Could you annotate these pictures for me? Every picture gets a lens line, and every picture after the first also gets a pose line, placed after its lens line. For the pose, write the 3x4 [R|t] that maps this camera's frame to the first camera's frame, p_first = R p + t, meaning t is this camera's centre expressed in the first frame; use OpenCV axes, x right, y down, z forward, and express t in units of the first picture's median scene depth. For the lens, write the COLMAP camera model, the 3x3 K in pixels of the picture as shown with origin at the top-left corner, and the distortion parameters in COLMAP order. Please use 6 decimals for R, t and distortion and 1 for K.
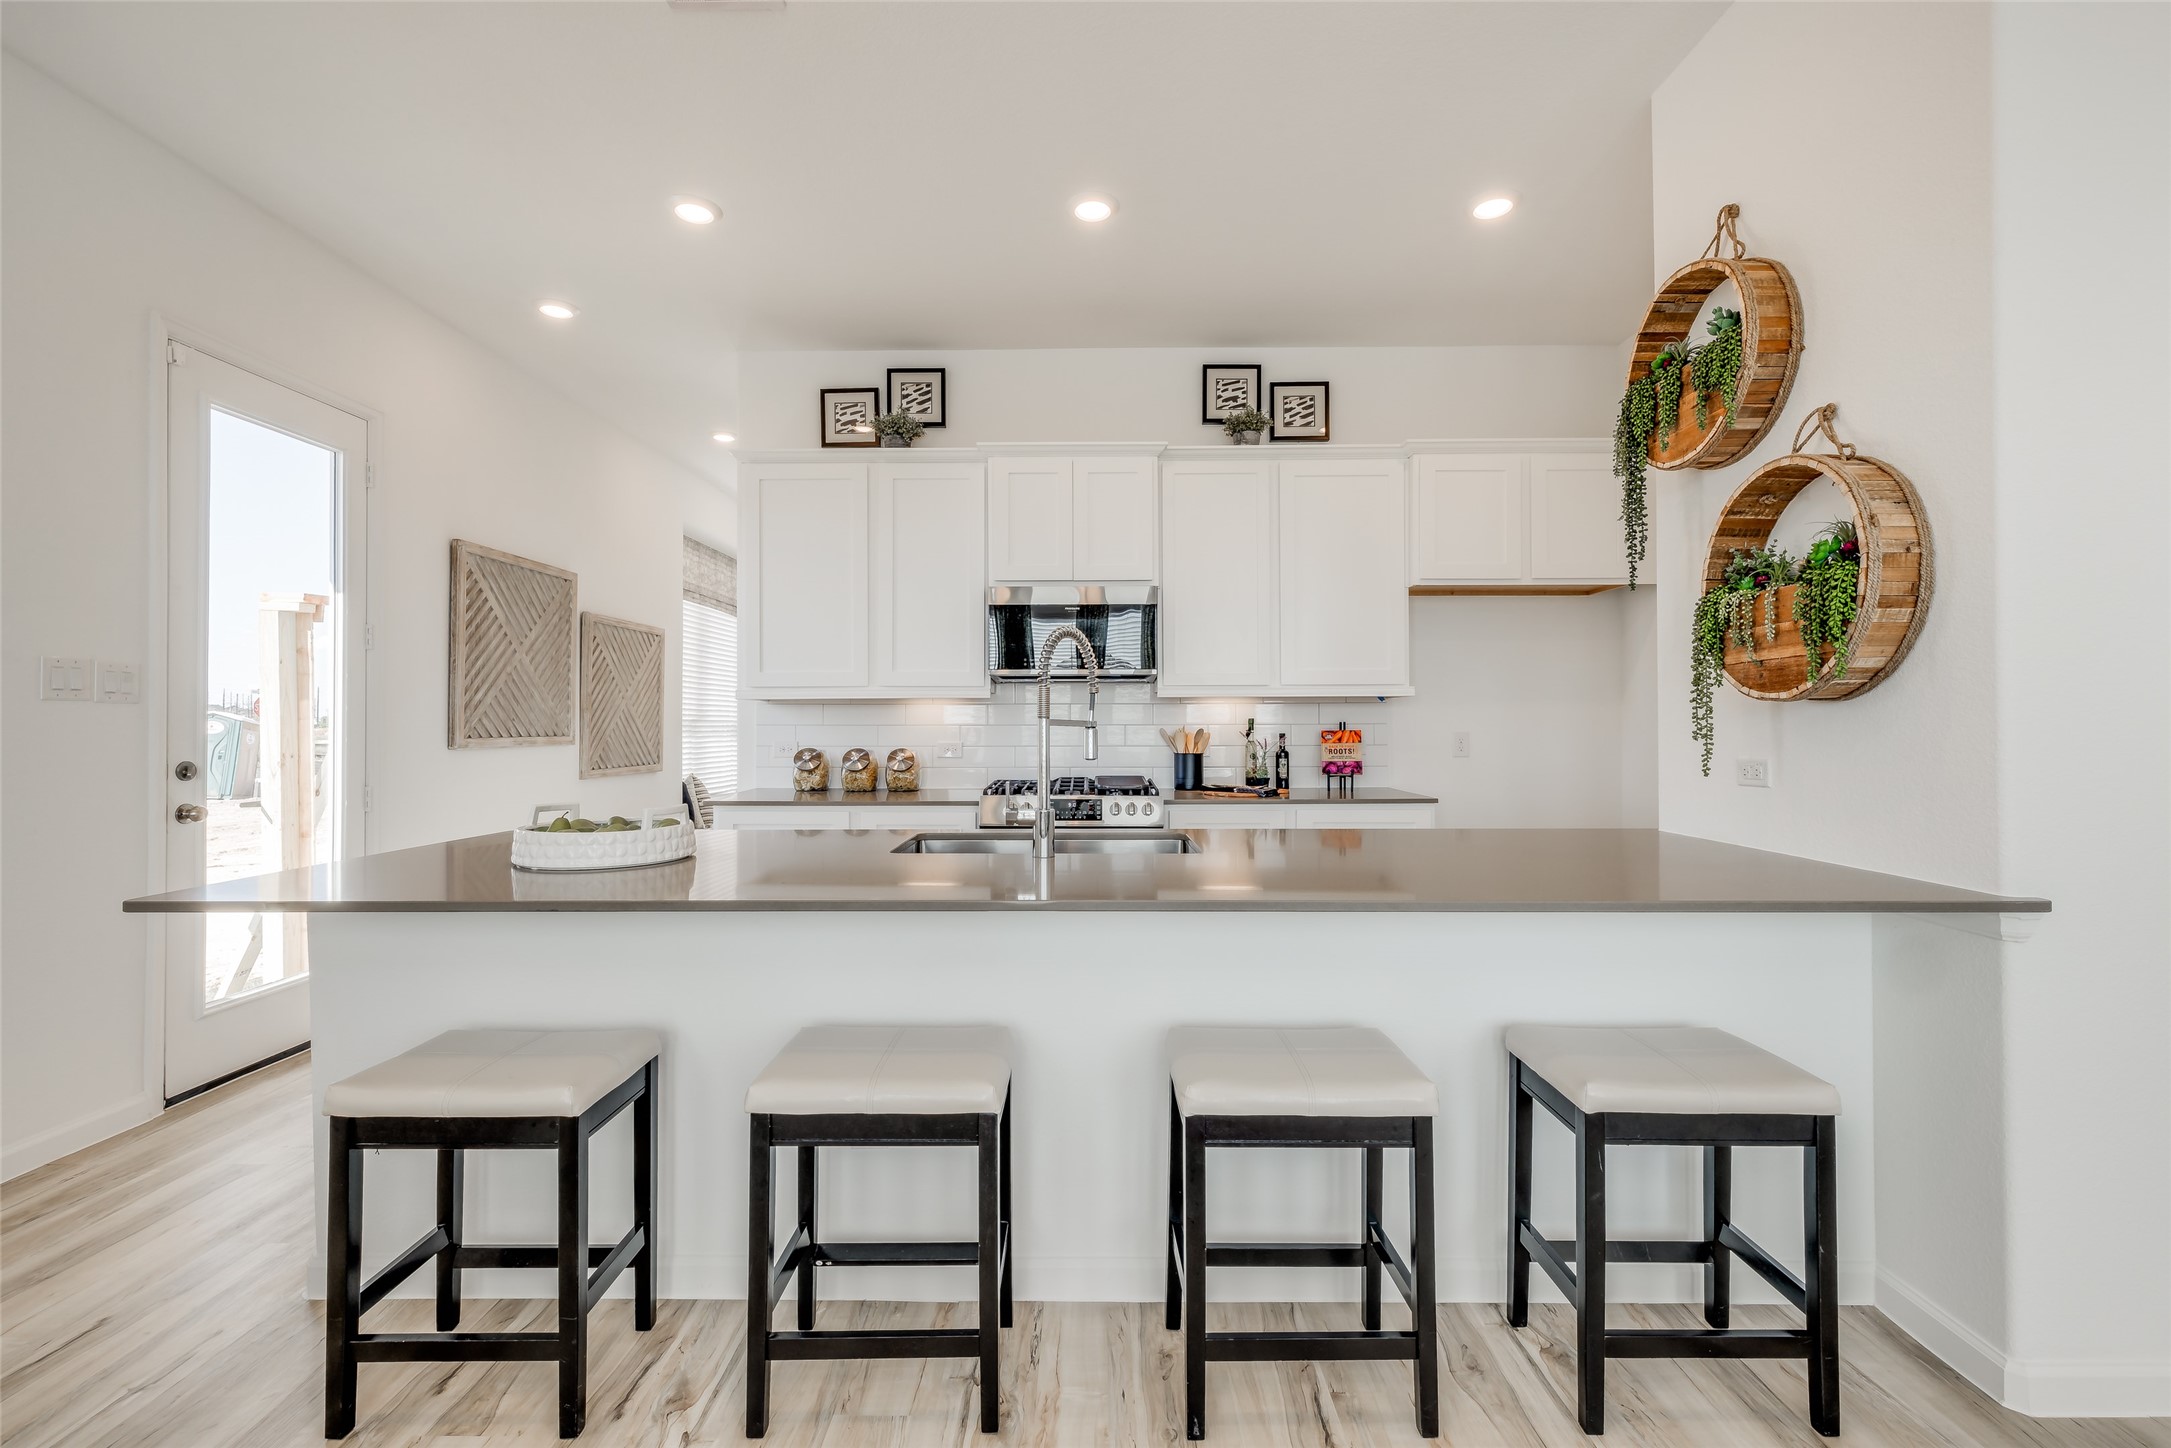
lens RADIAL K [[910.5, 0, 1081.4], [0, 910.5, 719.7], [0, 0, 1]] dist [-0.002413, 0.000127]
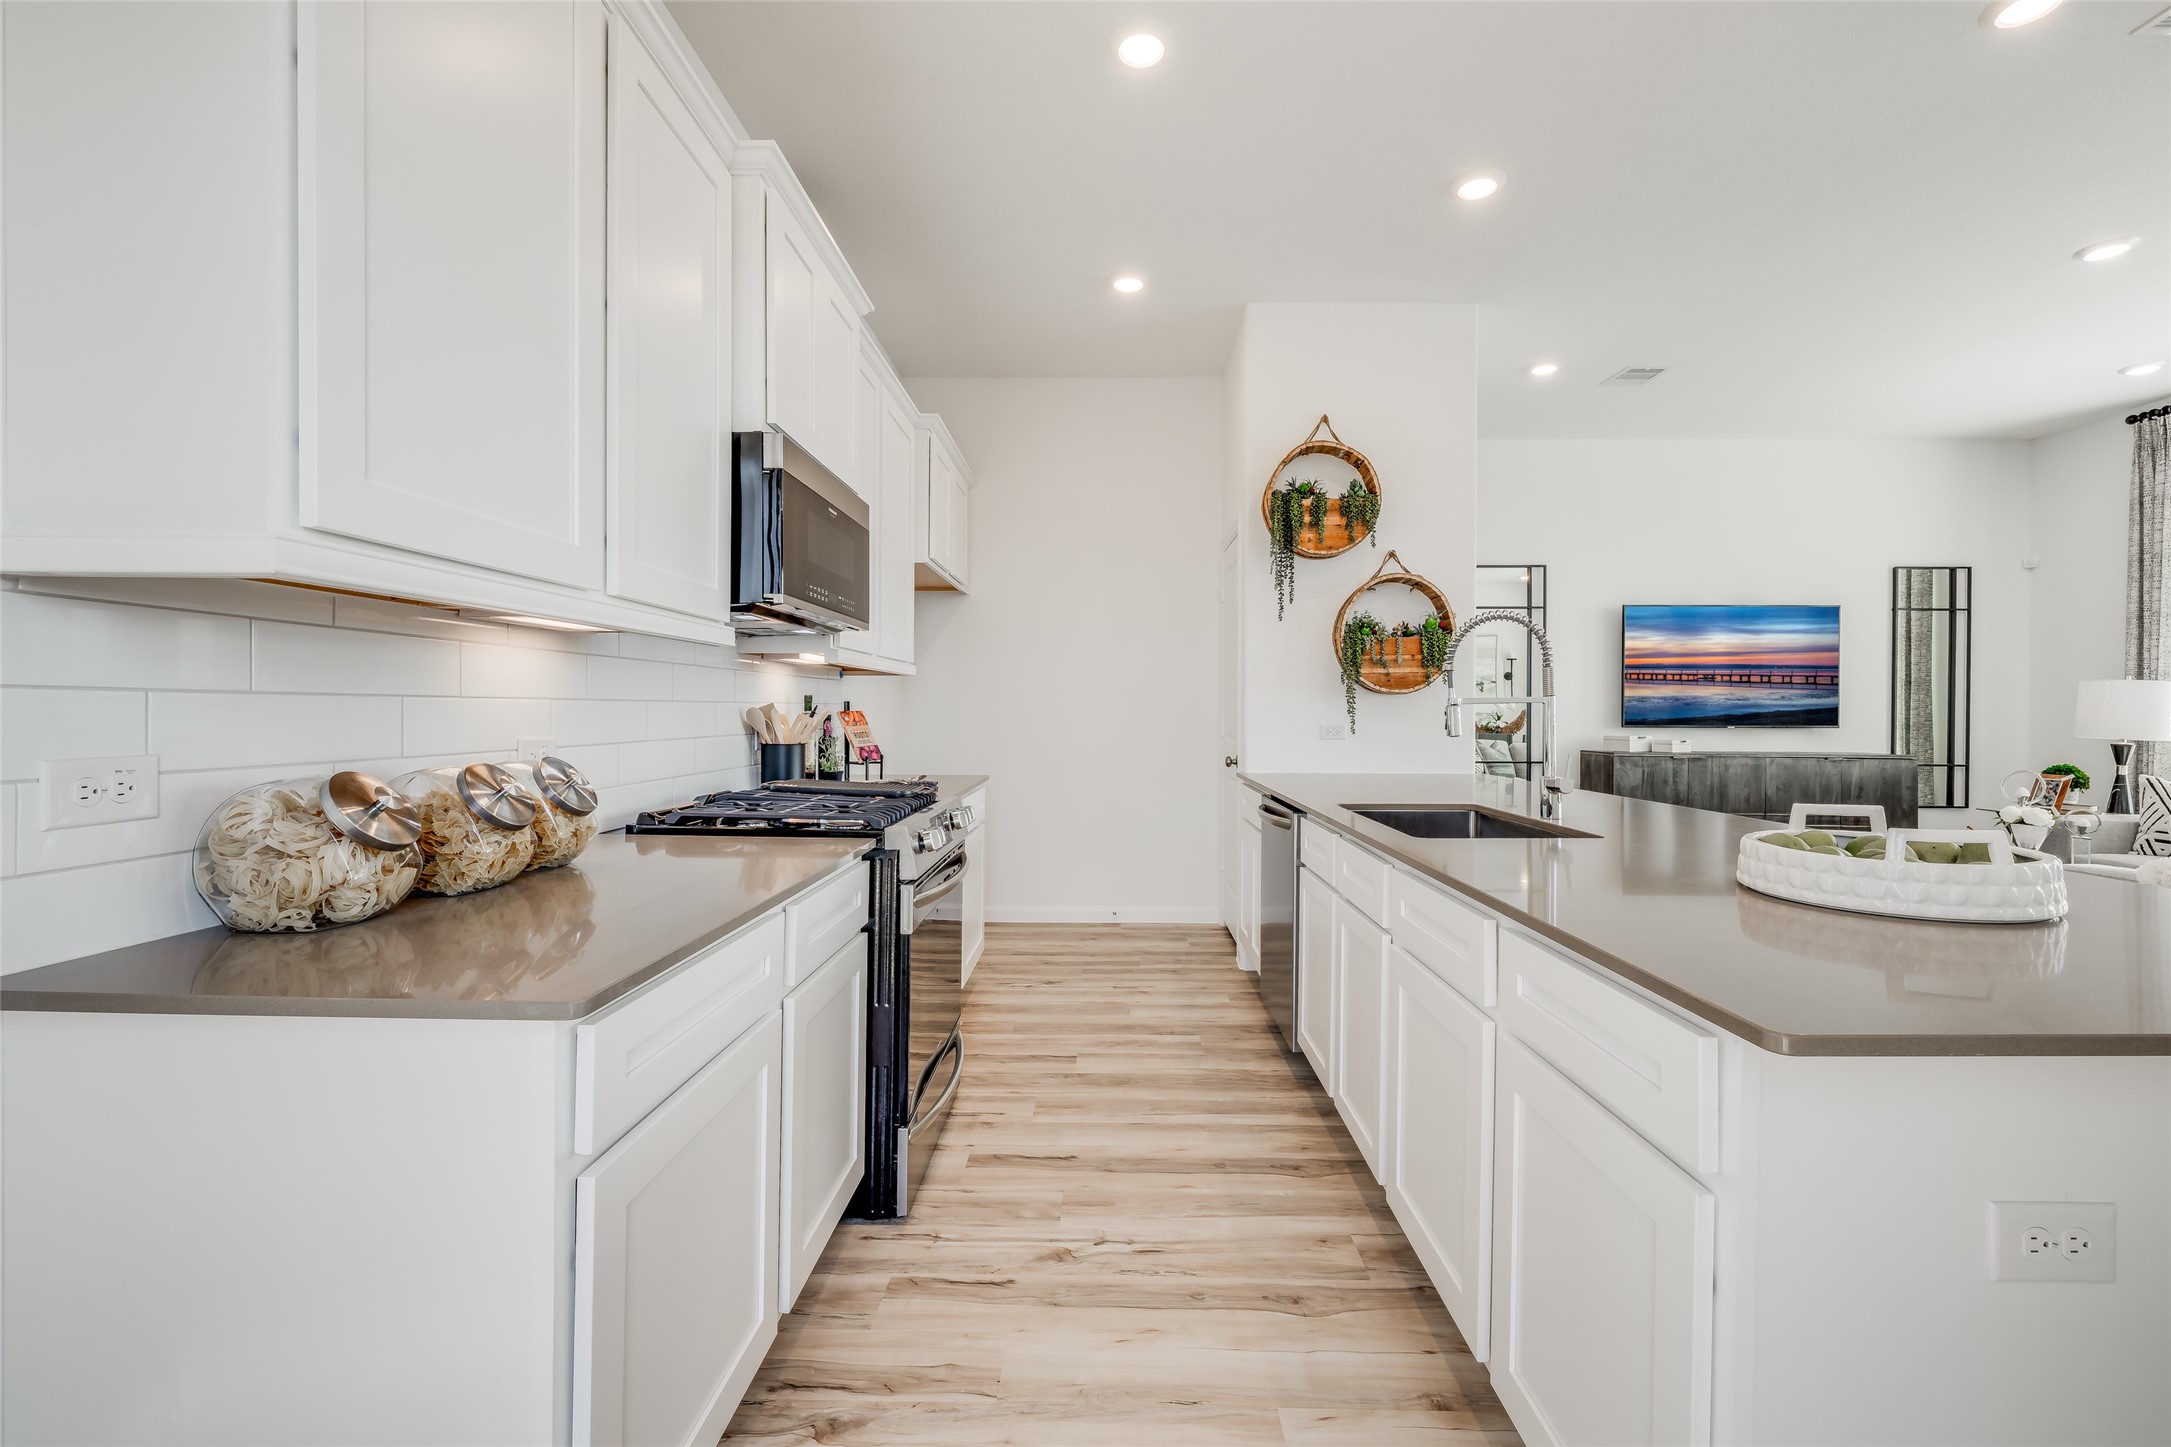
lens RADIAL K [[910.5, 0, 1092.1], [0, 910.5, 710.4], [0, 0, 1]] dist [-0.002413, 0.000127]
pose [[0.013515, -0.000058, 0.999909, -0.577921], [-0.007893, 0.999969, 0.000165, 0.009734], [-0.999878, -0.007894, 0.013514, 0.759087]]
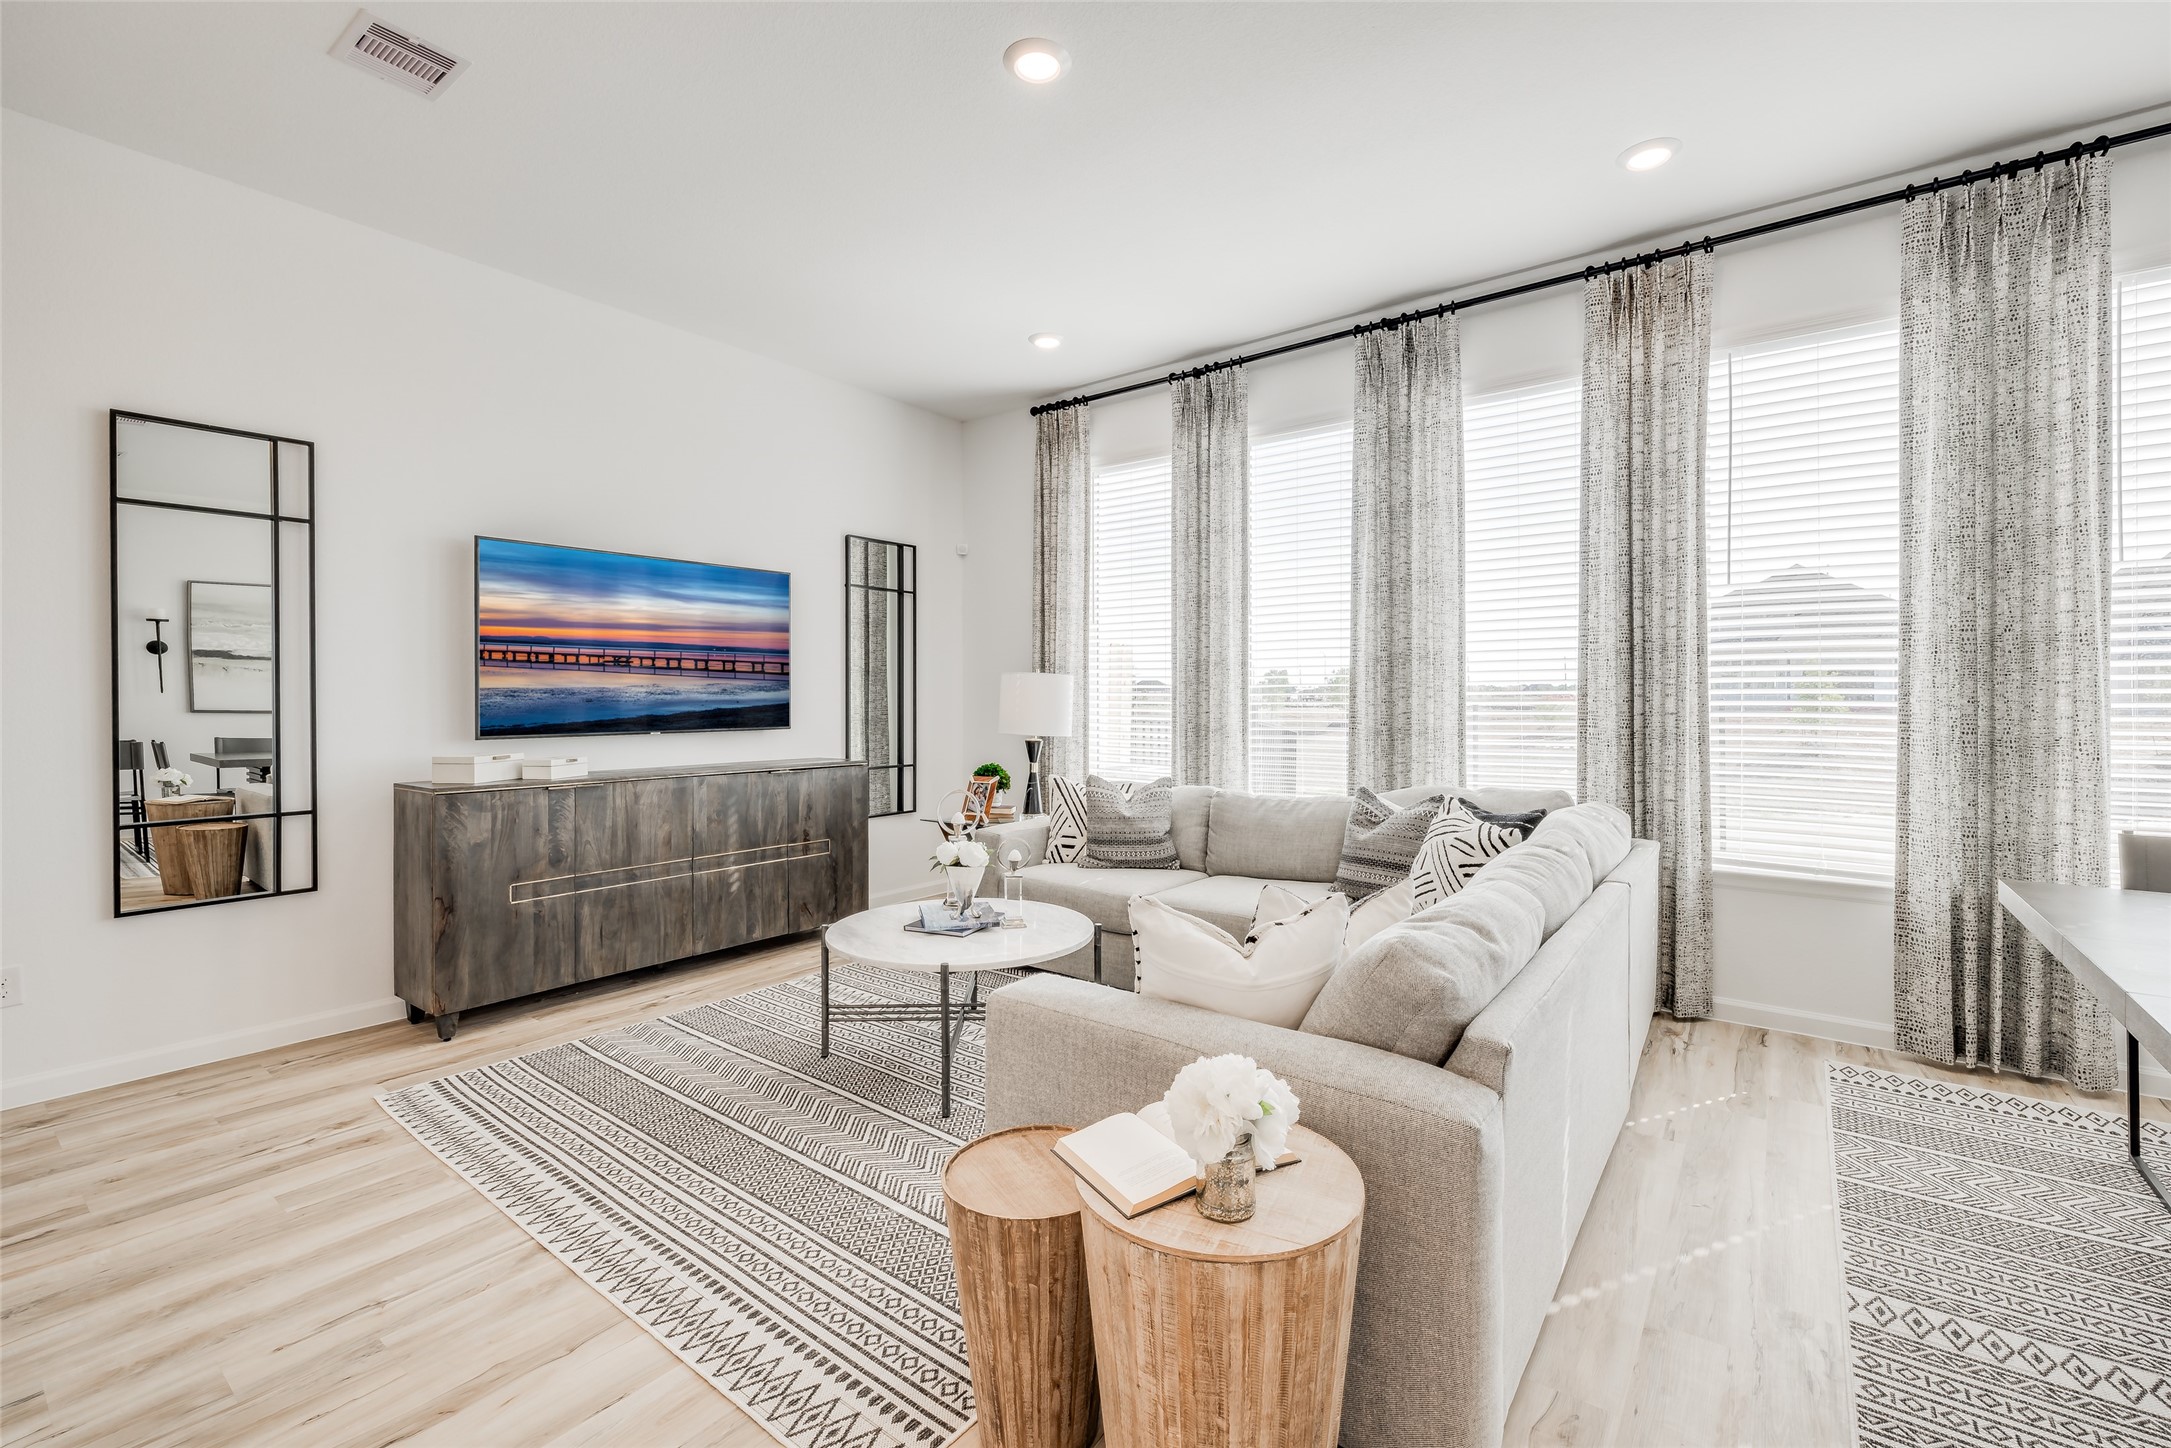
lens RADIAL K [[910.5, 0, 1108.0], [0, 910.5, 701.4], [0, 0, 1]] dist [-0.002413, 0.000127]
pose [[-0.809872, 0.000766, 0.586606, -0.117095], [0.000968, 1.000000, 0.000031, -0.005325], [-0.586606, 0.000593, -0.809872, 0.293476]]
